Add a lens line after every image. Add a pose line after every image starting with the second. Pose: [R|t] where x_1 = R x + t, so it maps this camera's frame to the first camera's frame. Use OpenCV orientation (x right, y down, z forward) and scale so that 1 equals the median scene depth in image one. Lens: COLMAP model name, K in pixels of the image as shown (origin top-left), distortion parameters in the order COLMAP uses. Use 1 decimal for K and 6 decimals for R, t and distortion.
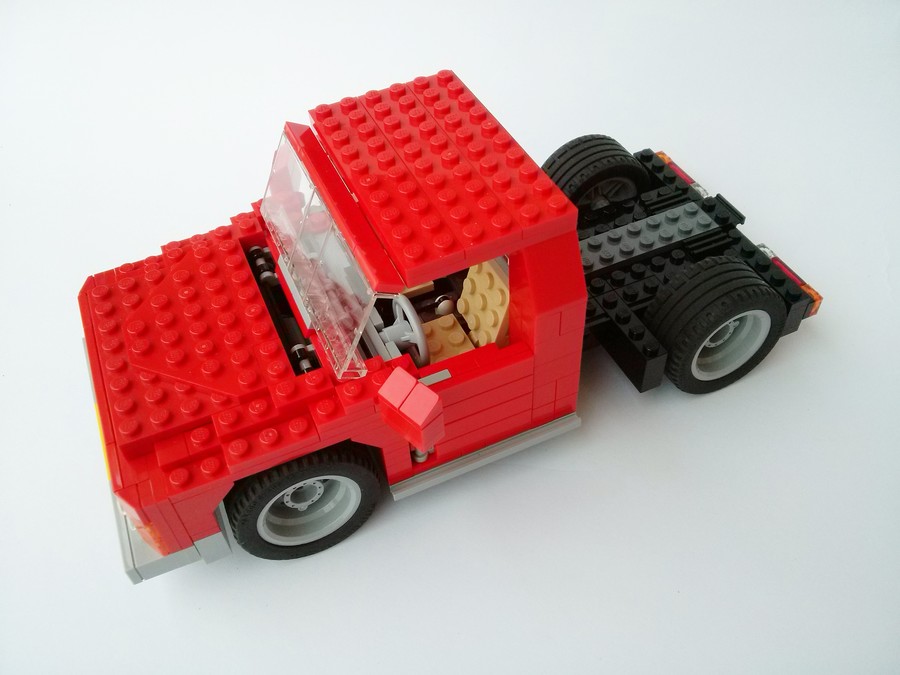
lens RADIAL K [[800.2, 0, 453.1], [0, 800.2, 332.5], [0, 0, 1]] dist [-0.040612, -0.063634]
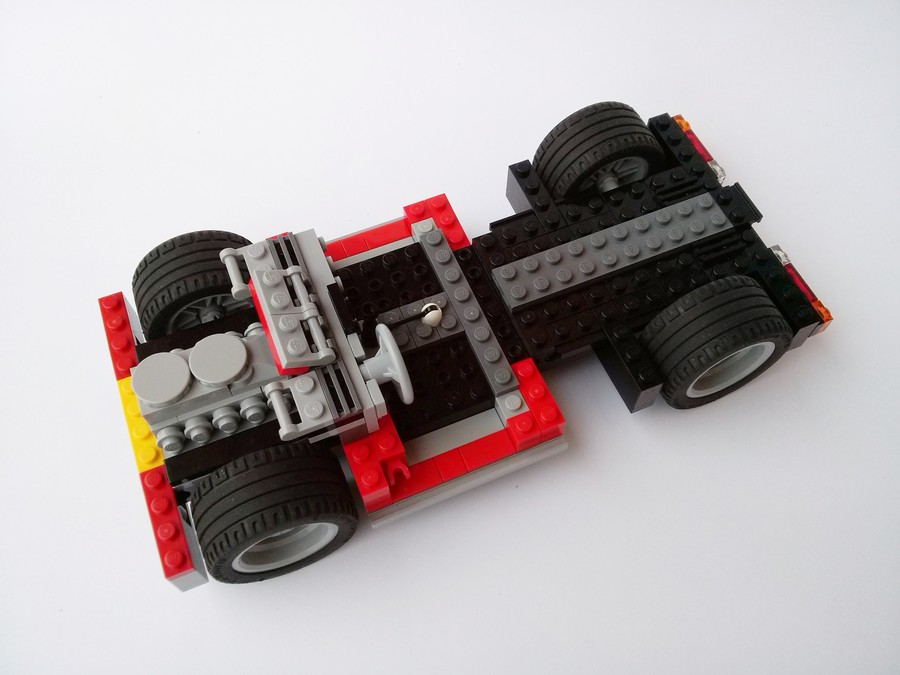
lens RADIAL K [[800.2, 0, 451.2], [0, 800.2, 339.3], [0, 0, 1]] dist [-0.040612, -0.063634]
pose [[0.998847, 0.044237, 0.018657, -0.004407], [-0.047315, 0.972928, 0.226211, -0.226456], [-0.008145, -0.226833, 0.973900, 0.084925]]
